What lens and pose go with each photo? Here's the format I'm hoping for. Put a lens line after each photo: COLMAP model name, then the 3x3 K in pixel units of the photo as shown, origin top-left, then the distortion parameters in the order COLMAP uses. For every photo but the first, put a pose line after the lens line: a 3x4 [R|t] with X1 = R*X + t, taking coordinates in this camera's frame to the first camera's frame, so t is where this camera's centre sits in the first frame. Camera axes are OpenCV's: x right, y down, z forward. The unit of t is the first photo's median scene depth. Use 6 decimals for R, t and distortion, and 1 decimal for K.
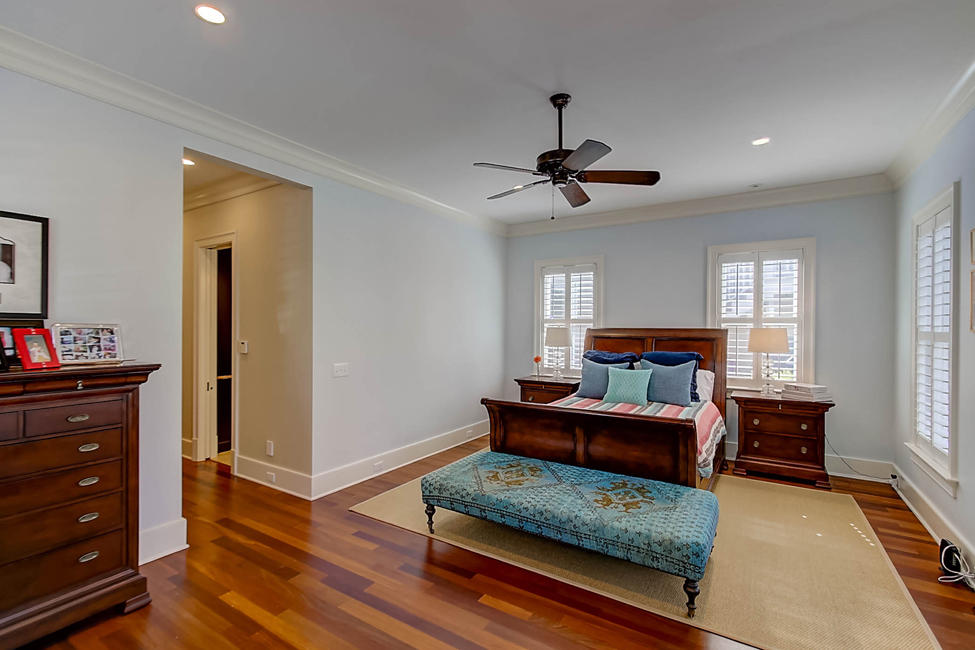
lens RADIAL K [[441.7, 0, 485.5], [0, 441.7, 325.4], [0, 0, 1]] dist [-0.001314, 0.001370]
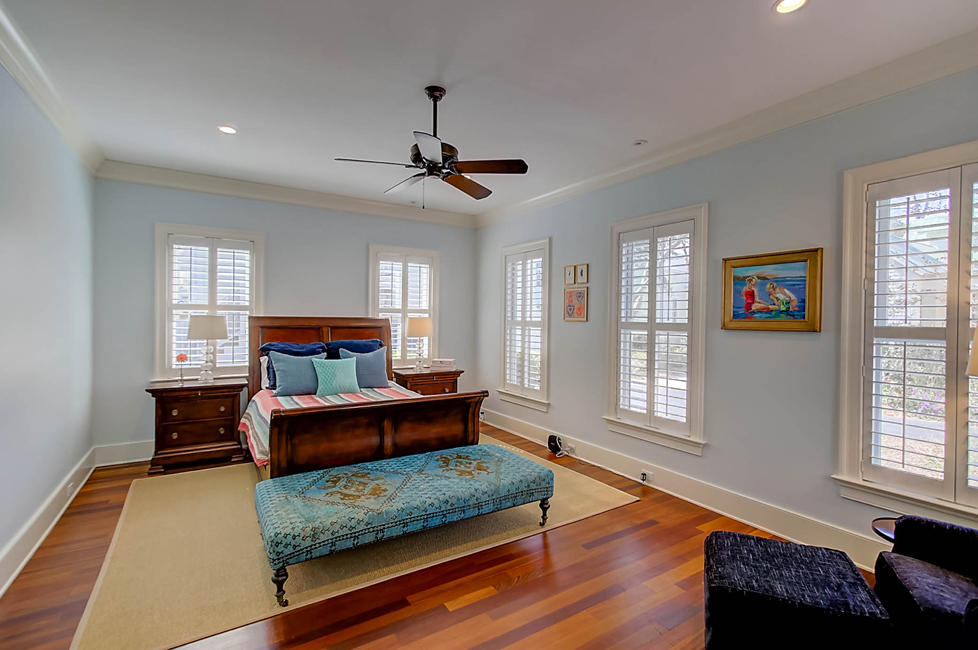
lens RADIAL K [[443.0, 0, 487.0], [0, 443.0, 325.4], [0, 0, 1]] dist [-0.001314, 0.001370]
pose [[0.431231, -0.013982, 0.902133, -0.606813], [-0.012307, 0.999696, 0.021377, -0.001473], [-0.902158, -0.020321, 0.430927, 0.397496]]
